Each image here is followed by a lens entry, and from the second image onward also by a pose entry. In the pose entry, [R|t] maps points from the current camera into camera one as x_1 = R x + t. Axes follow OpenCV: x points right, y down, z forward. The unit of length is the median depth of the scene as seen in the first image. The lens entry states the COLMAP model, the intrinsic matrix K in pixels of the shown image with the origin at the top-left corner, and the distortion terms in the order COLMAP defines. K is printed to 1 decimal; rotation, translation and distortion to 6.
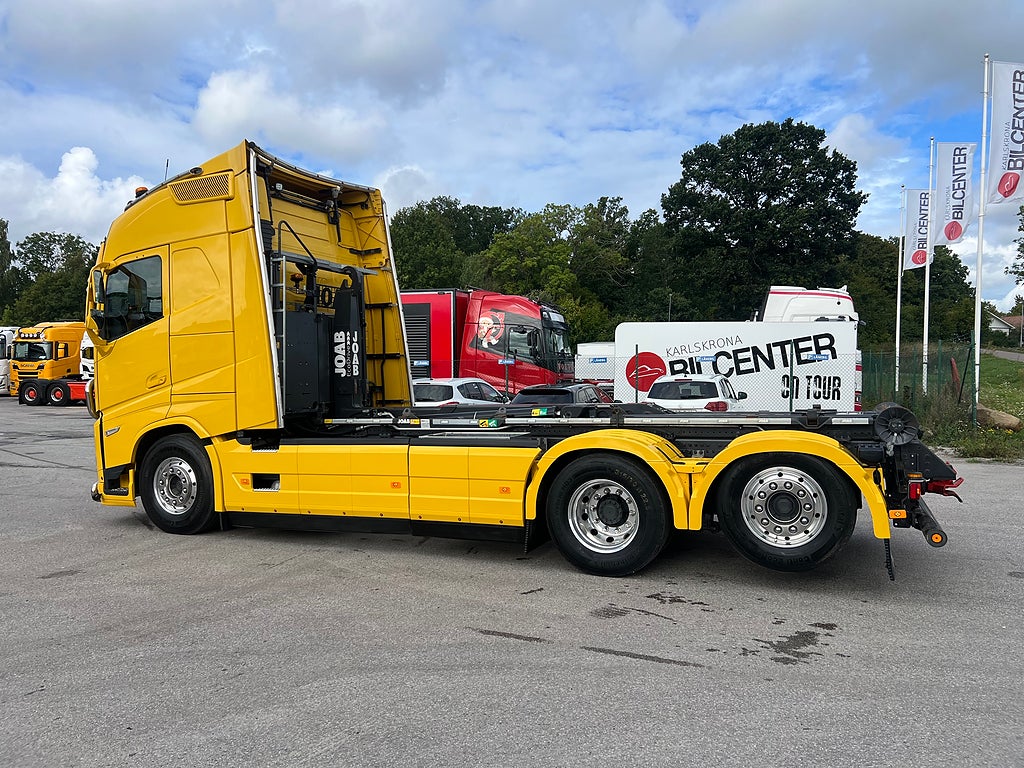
lens RADIAL K [[768.8, 0, 507.5], [0, 768.8, 409.4], [0, 0, 1]] dist [0.050628, -0.047361]
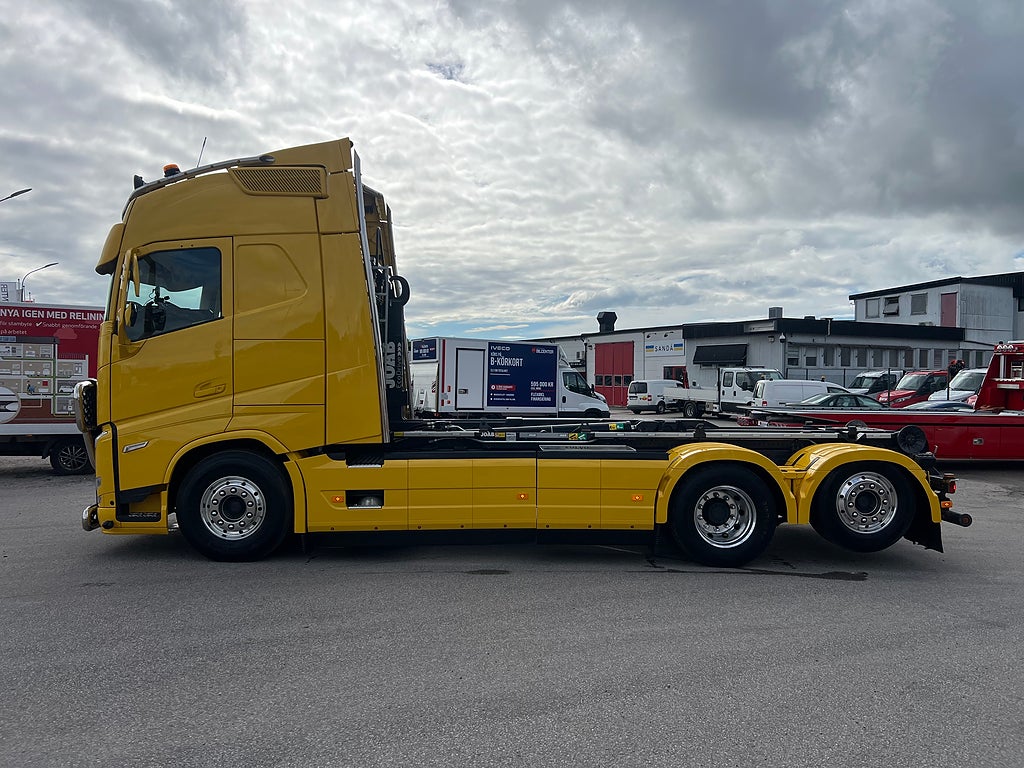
lens RADIAL K [[768.8, 0, 509.4], [0, 768.8, 417.6], [0, 0, 1]] dist [0.050628, -0.047361]
pose [[0.902515, 0.006272, 0.430612, -0.235723], [-0.009981, 0.999930, 0.006355, -0.006055], [-0.430542, -0.010033, 0.902515, 0.026028]]
